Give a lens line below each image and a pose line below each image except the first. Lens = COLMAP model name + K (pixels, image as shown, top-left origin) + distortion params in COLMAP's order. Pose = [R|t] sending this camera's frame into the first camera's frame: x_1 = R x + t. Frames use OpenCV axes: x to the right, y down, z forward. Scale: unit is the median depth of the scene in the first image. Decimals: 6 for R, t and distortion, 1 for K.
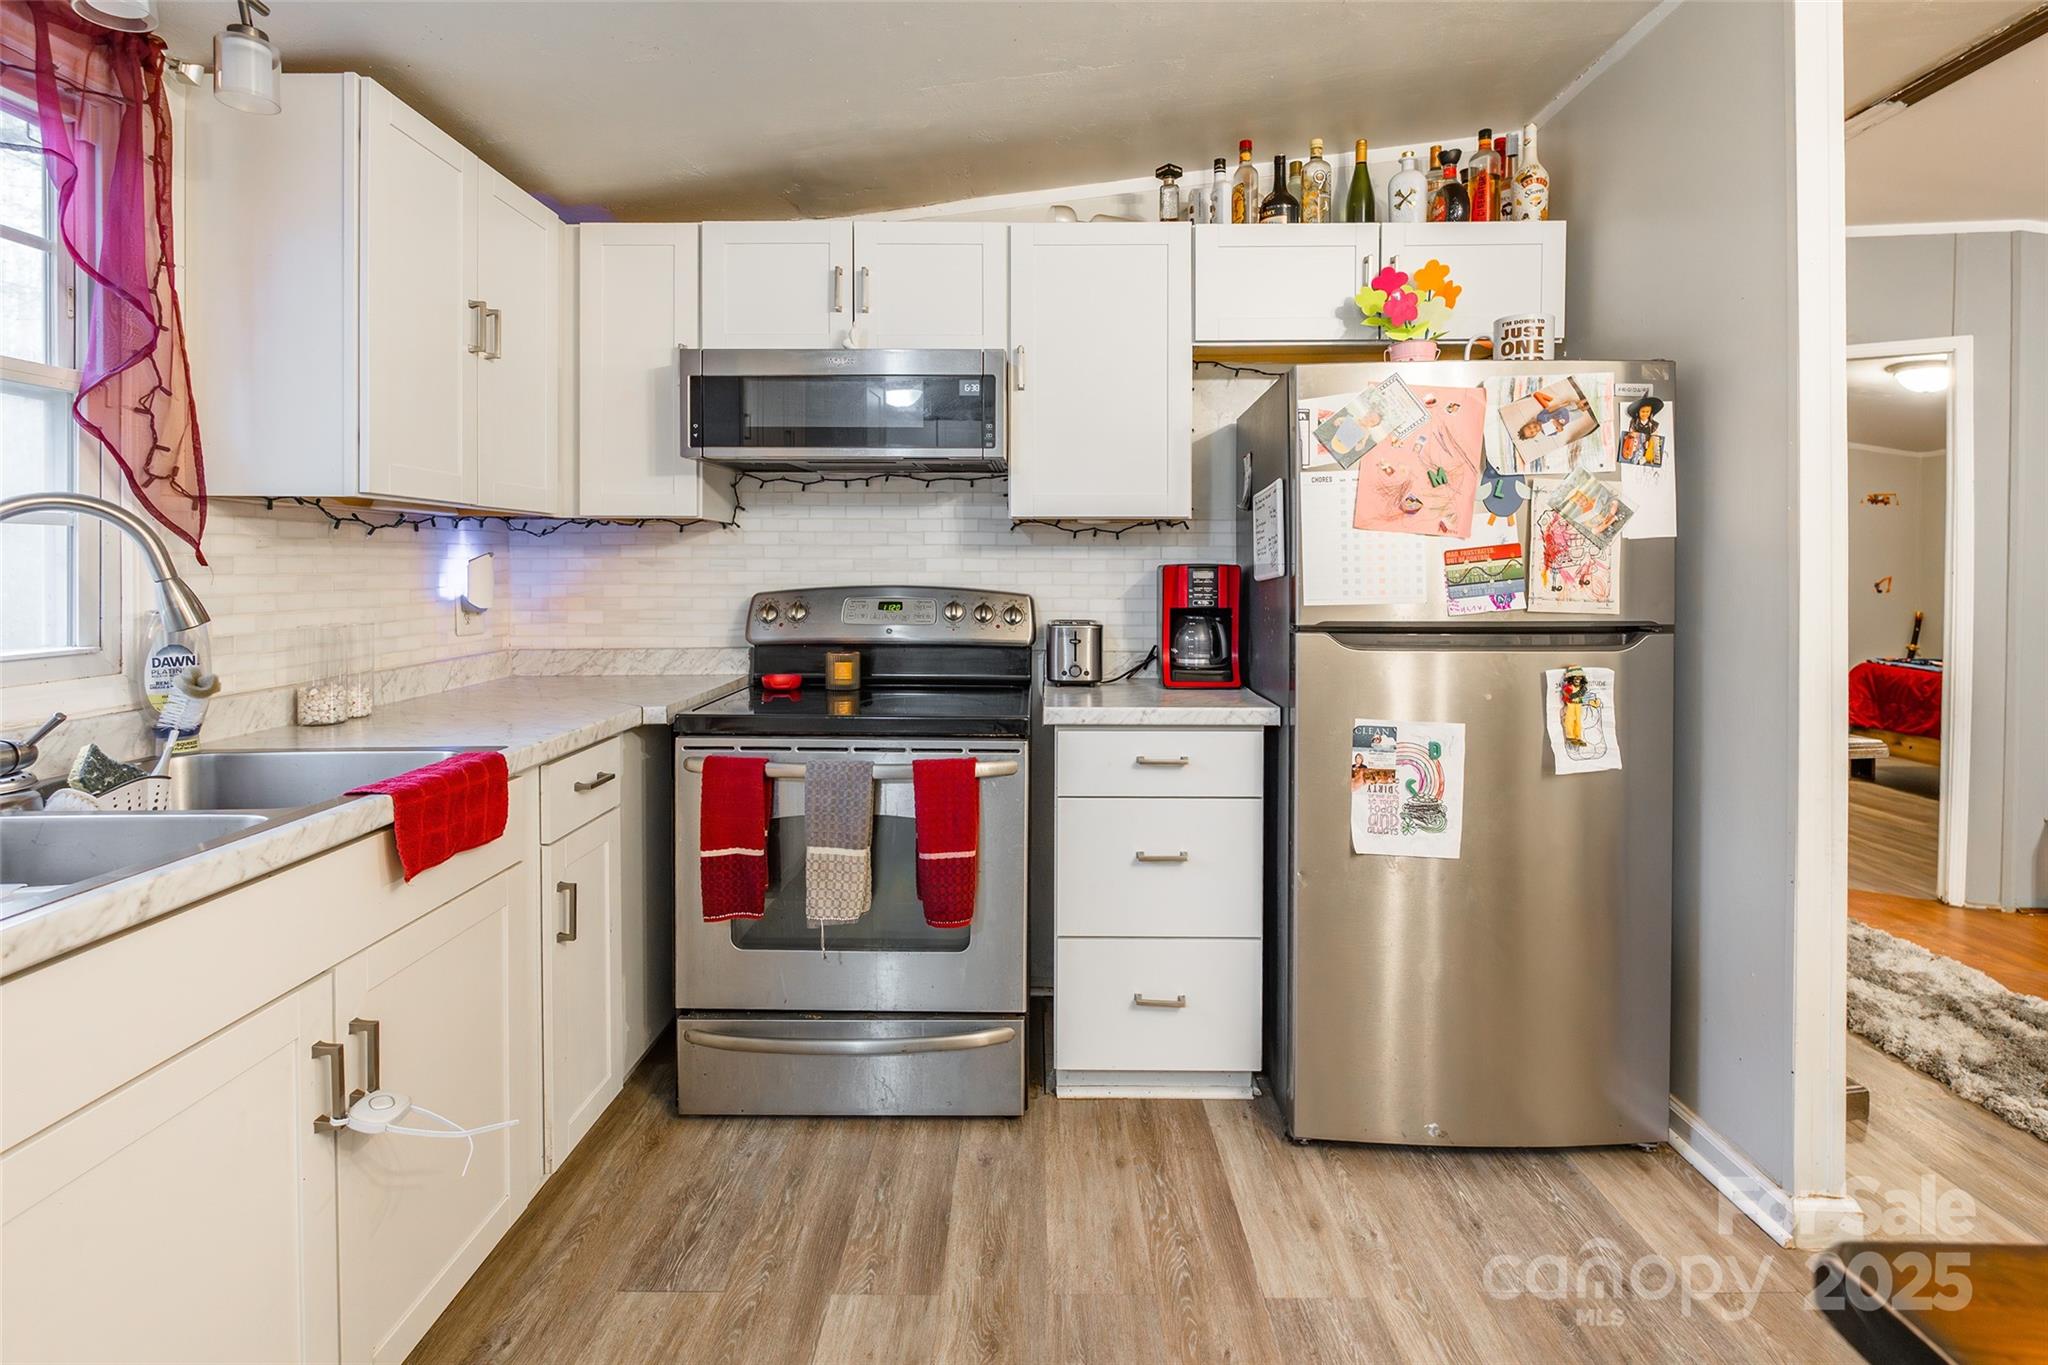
lens RADIAL K [[972.2, 0, 1030.0], [0, 972.2, 582.4], [0, 0, 1]] dist [-0.002314, -0.000045]
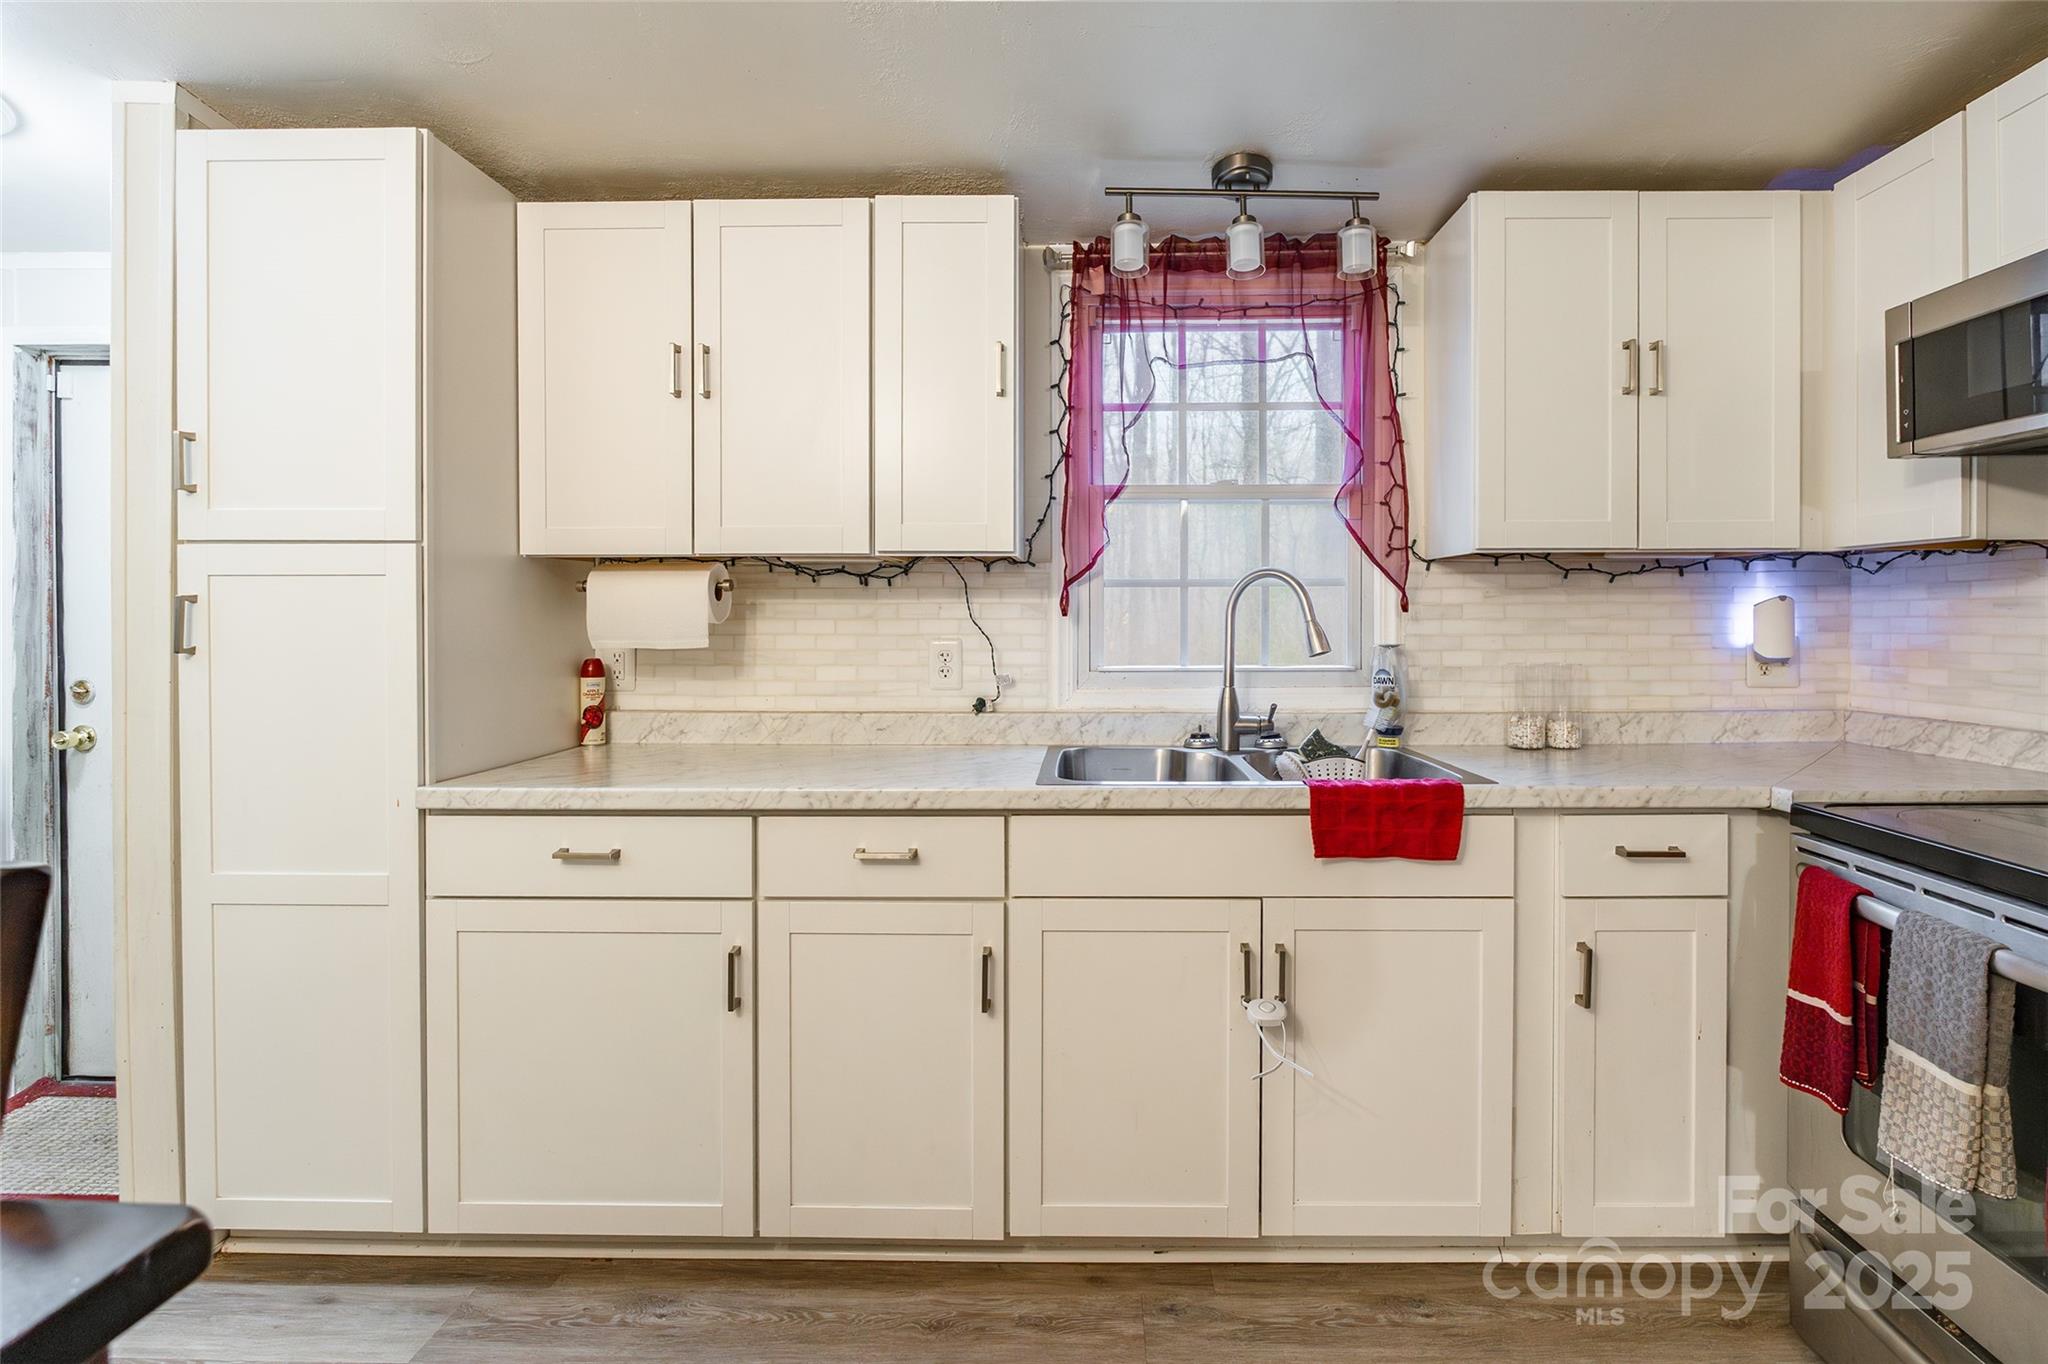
lens RADIAL K [[986.3, 0, 1058.7], [0, 986.3, 620.0], [0, 0, 1]] dist [-0.017004, -0.000143]
pose [[-0.034162, 0.002595, -0.999413, 0.445993], [-0.012861, 0.999913, 0.003035, -0.003570], [0.999334, 0.012958, -0.034125, 0.468114]]
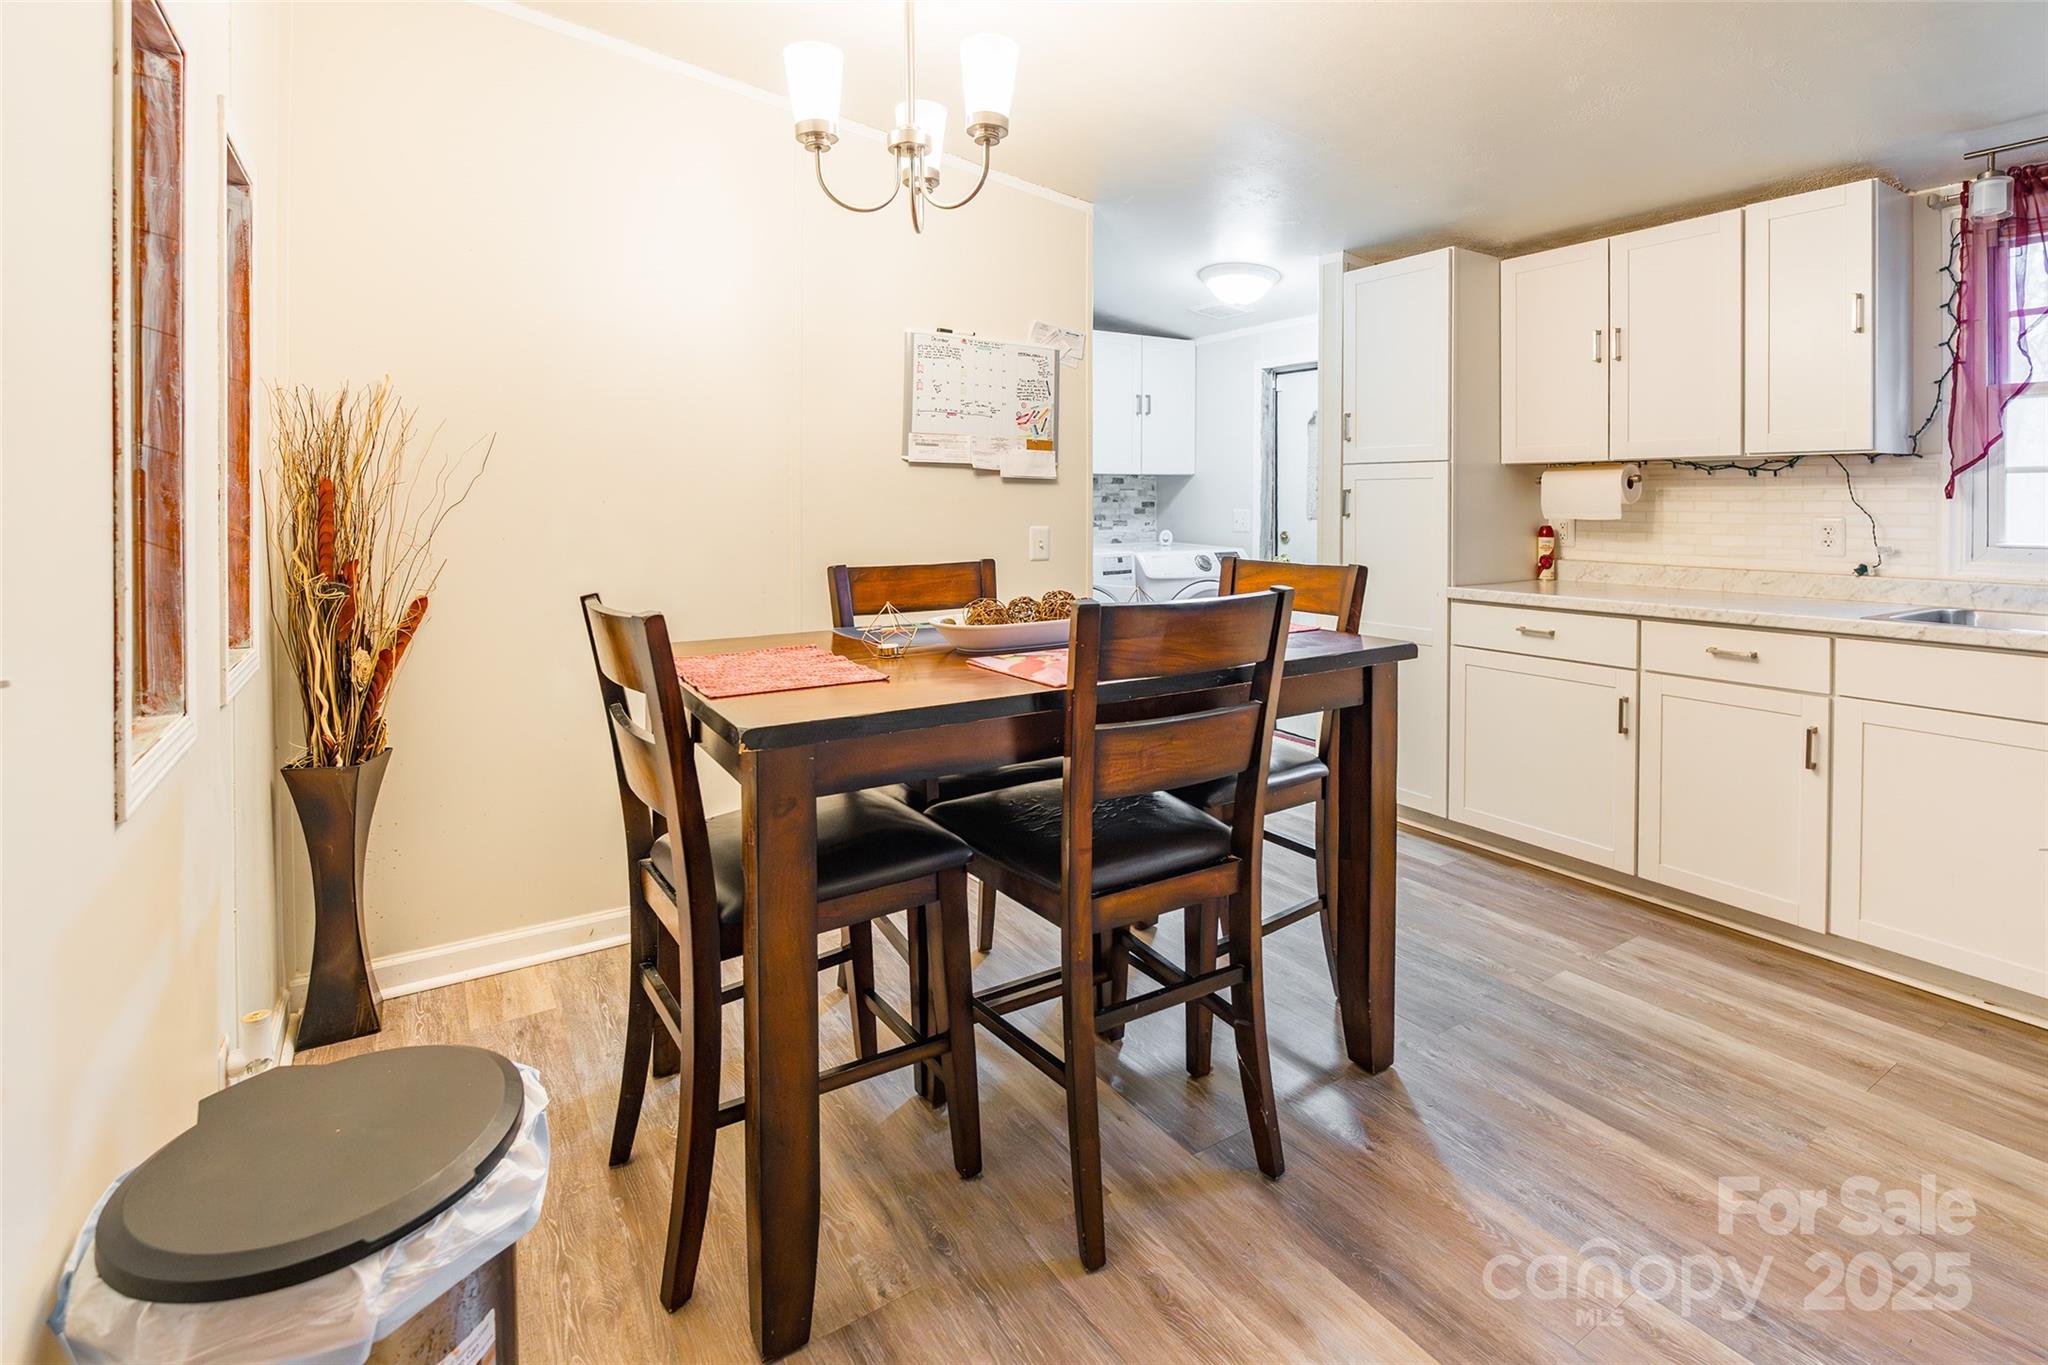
lens RADIAL K [[950.1, 0, 1025.2], [0, 950.1, 511.7], [0, 0, 1]] dist [-0.000566, 0.000101]
pose [[-0.846403, 0.004573, -0.532524, 1.094911], [-0.008466, 0.999721, 0.022041, -0.004962], [0.532476, 0.023164, -0.846128, 0.872886]]
